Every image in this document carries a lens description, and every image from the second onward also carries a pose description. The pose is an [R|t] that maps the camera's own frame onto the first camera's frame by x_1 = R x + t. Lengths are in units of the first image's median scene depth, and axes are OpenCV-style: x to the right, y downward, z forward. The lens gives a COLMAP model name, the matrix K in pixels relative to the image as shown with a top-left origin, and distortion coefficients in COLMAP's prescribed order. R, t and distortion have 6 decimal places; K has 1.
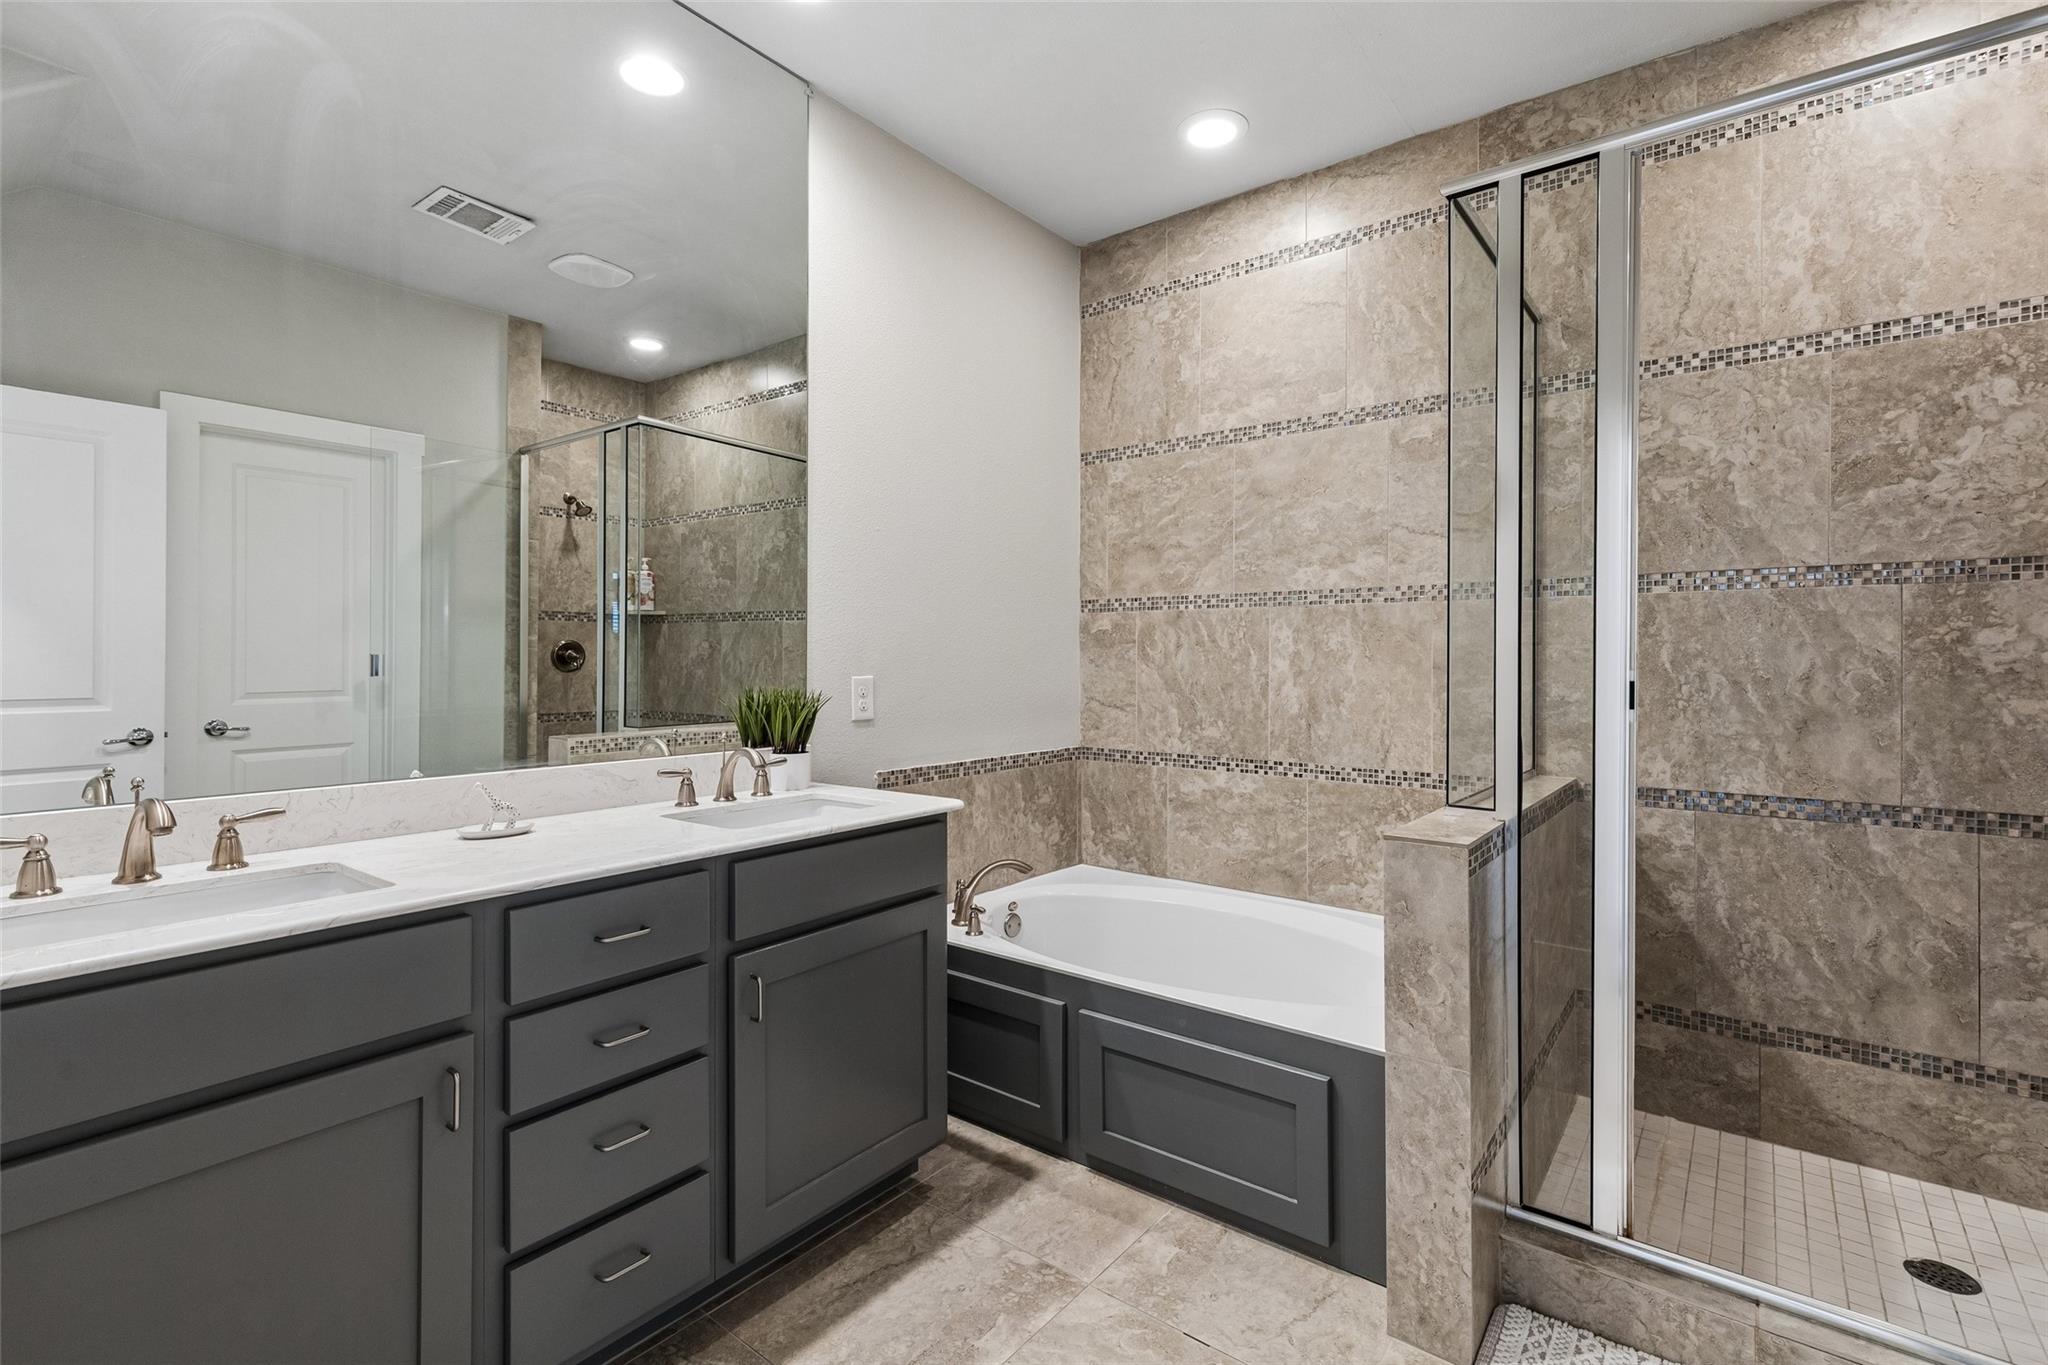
lens RADIAL K [[935.0, 0, 1027.0], [0, 935.0, 647.0], [0, 0, 1]] dist [0.006815, -0.001383]
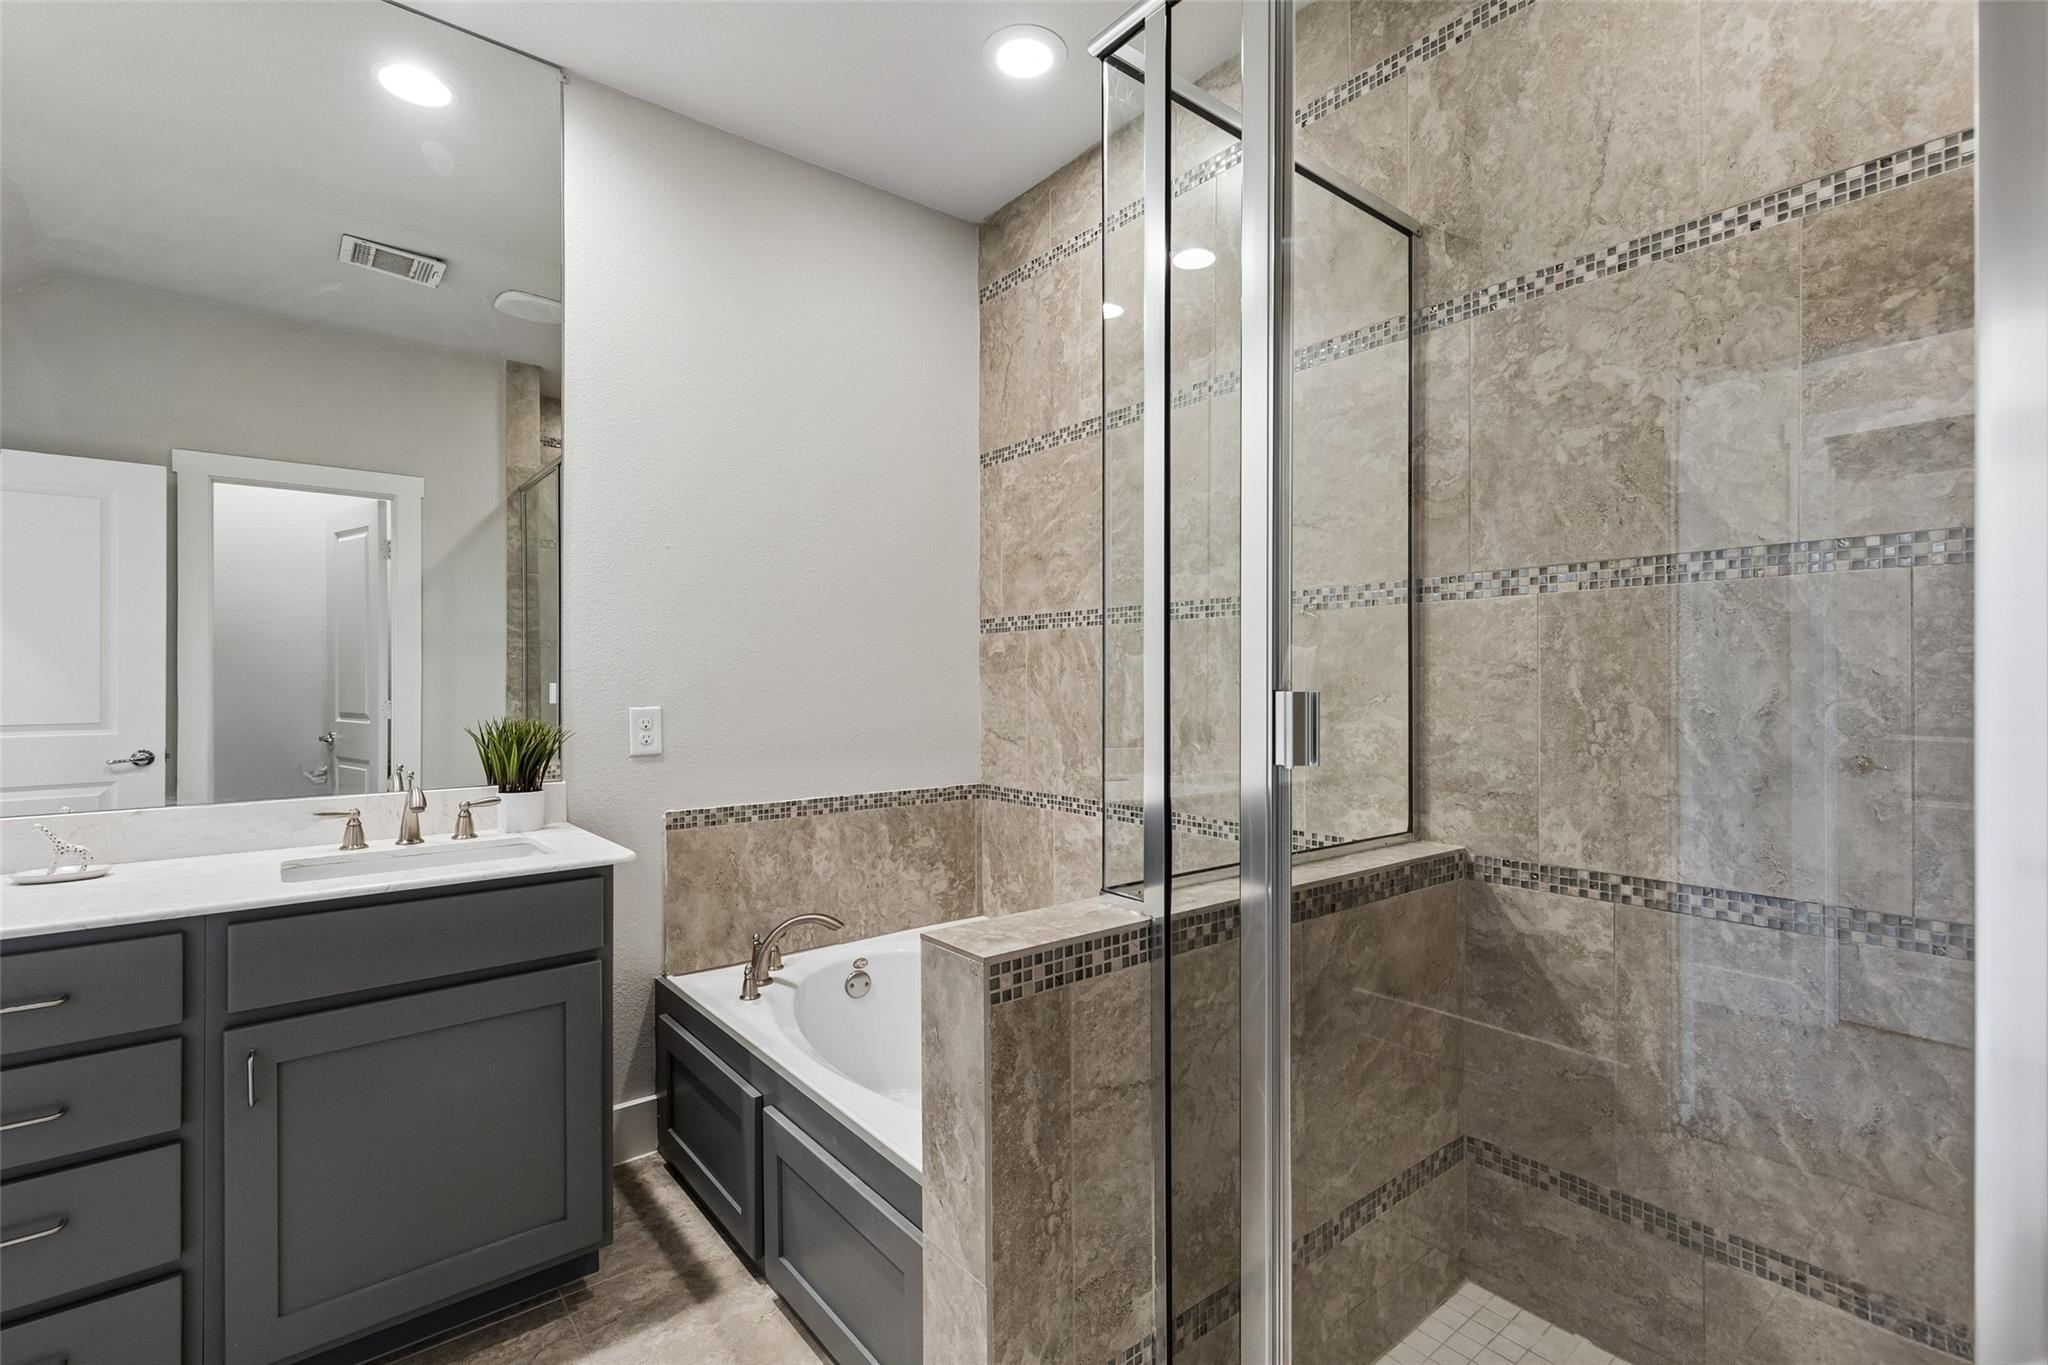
lens RADIAL K [[921.4, 0, 1017.8], [0, 921.4, 667.8], [0, 0, 1]] dist [0.004110, -0.000089]
pose [[0.972921, -0.009088, -0.230960, 0.353009], [0.008734, 0.999959, -0.002557, -0.001814], [0.230973, 0.000470, 0.972960, 0.184177]]
